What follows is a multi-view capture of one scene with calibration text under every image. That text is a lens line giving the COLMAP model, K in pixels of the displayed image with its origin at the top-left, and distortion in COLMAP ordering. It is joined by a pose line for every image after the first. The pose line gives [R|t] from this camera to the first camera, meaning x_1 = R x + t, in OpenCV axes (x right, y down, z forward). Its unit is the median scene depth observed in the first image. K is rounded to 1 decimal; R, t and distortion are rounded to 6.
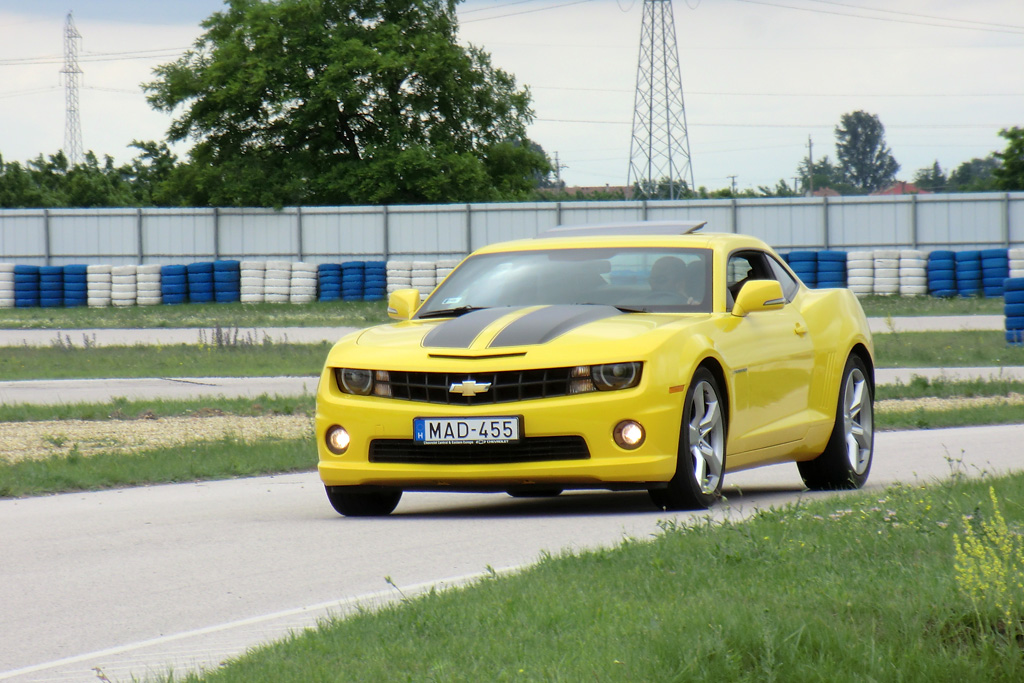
lens RADIAL K [[5321.7, 0, 512.0], [0, 5321.7, 341.5], [0, 0, 1]] dist [-0.023933, 6.456280]
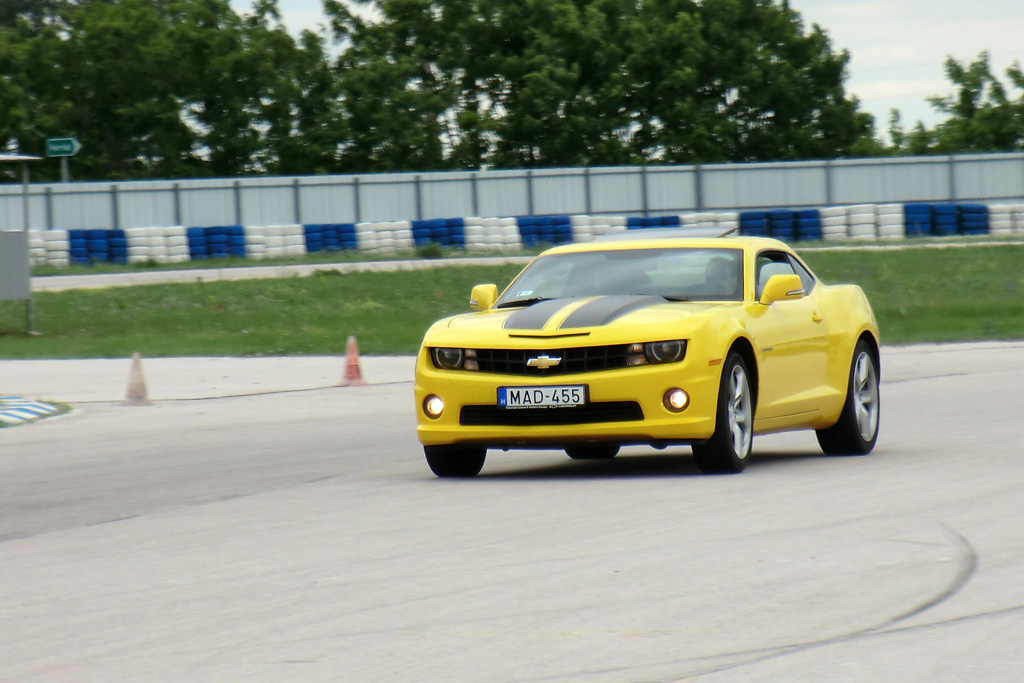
lens RADIAL K [[5321.7, 0, 512.0], [0, 5321.7, 341.5], [0, 0, 1]] dist [-0.023933, 6.456280]
pose [[0.999981, -0.005628, -0.002531, -0.011849], [0.005609, 0.999957, -0.007335, 0.012653], [0.002572, 0.007321, 0.999970, -0.203087]]
